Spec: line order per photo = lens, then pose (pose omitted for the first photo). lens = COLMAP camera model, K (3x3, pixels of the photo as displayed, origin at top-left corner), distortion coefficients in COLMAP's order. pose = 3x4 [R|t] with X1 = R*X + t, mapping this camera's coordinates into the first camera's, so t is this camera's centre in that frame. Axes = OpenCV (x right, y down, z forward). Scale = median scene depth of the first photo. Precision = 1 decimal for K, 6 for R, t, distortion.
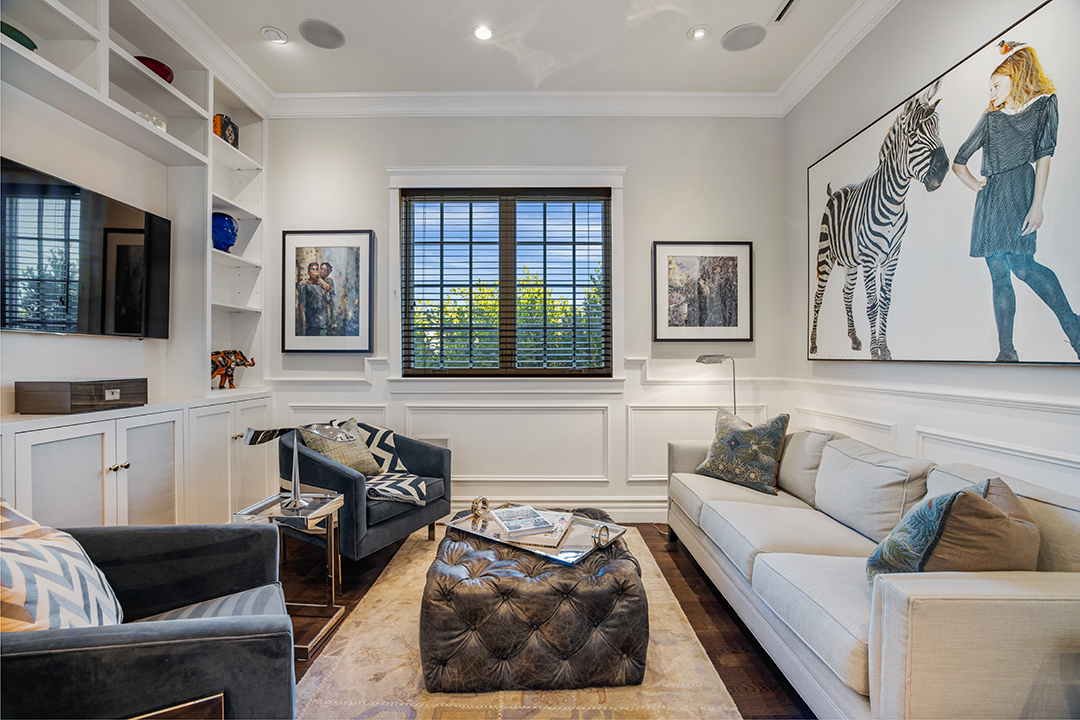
lens RADIAL K [[468.7, 0, 538.6], [0, 468.7, 359.2], [0, 0, 1]] dist [-0.018402, 0.002681]
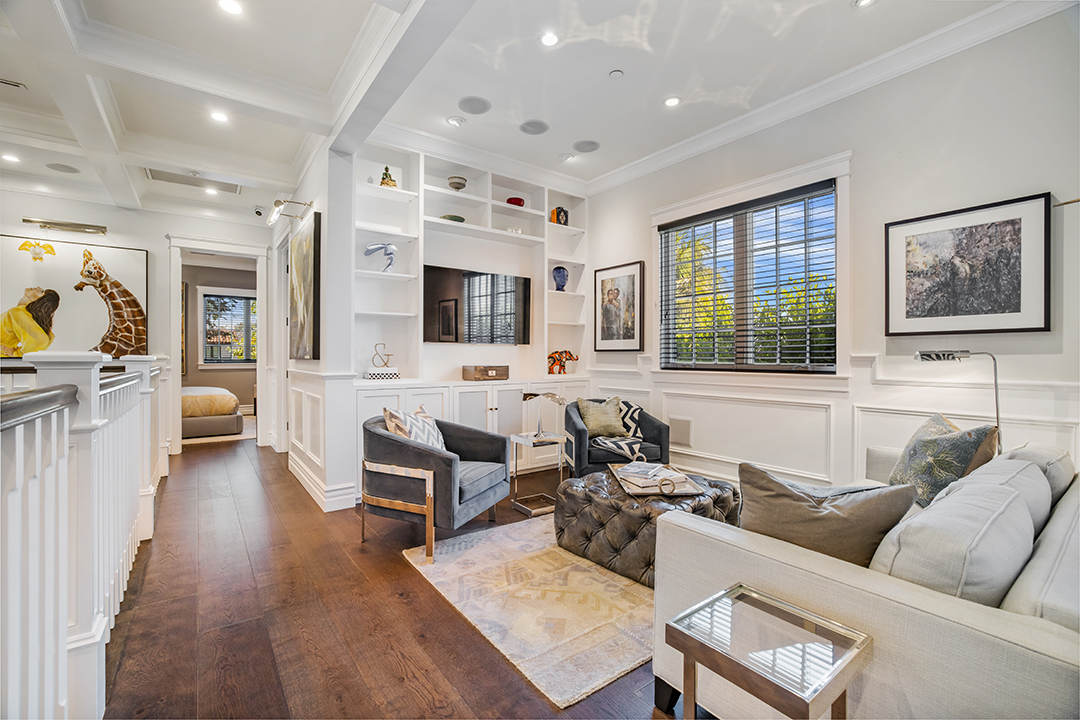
lens RADIAL K [[468.7, 0, 539.7], [0, 468.7, 358.8], [0, 0, 1]] dist [-0.018402, 0.002681]
pose [[0.607544, 0.004299, -0.794274, 0.547448], [-0.001407, 0.999990, 0.004336, 0.002659], [0.794284, -0.001517, 0.607544, -0.059778]]
